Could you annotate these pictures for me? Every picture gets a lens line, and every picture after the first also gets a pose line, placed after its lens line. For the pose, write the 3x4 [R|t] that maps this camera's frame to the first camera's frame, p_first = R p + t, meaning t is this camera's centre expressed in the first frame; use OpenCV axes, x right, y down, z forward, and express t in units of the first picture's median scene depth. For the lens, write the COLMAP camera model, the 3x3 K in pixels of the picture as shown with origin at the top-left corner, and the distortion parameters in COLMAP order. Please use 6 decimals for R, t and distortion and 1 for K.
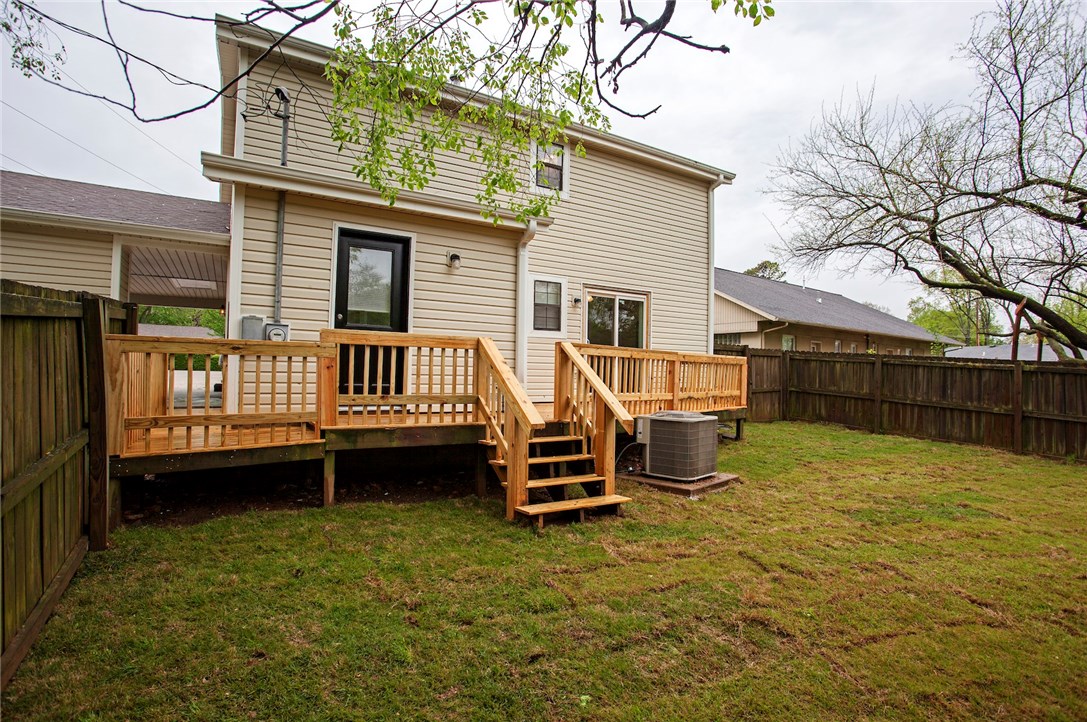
lens RADIAL K [[519.2, 0, 543.5], [0, 519.2, 361.0], [0, 0, 1]] dist [-0.075984, 0.028916]
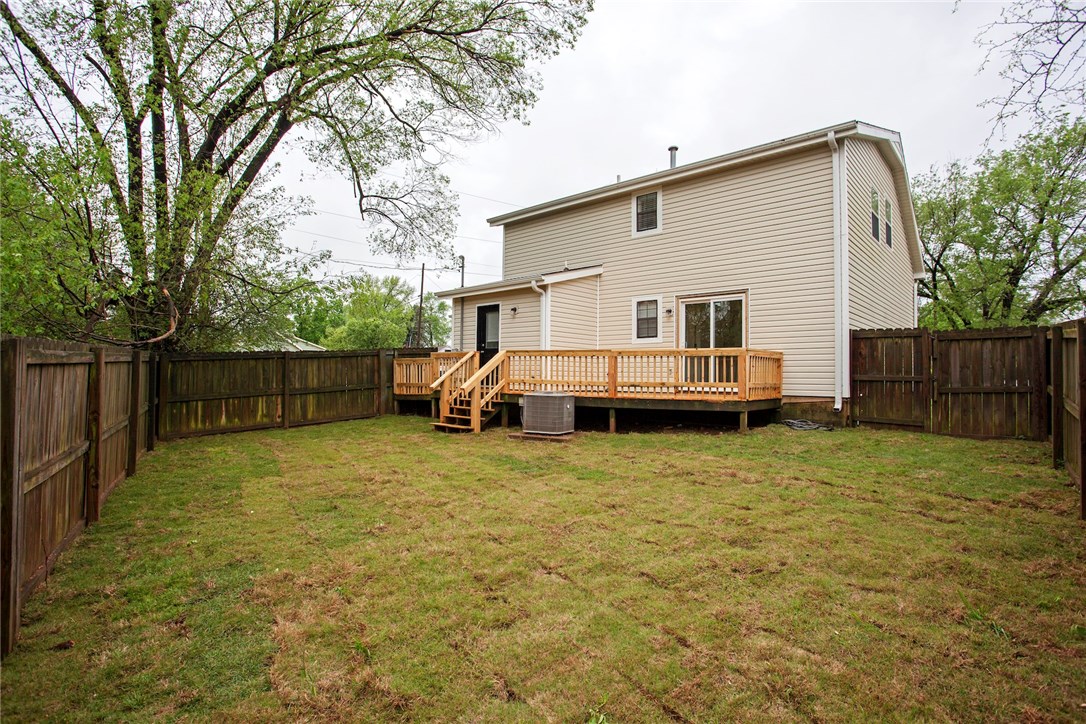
lens RADIAL K [[518.7, 0, 543.0], [0, 518.7, 362.0], [0, 0, 1]] dist [-0.075984, 0.028916]
pose [[0.313013, -0.037420, -0.949011, 1.063908], [0.015962, 0.999290, -0.034138, 0.038117], [0.949615, -0.004462, 0.313388, 0.315951]]
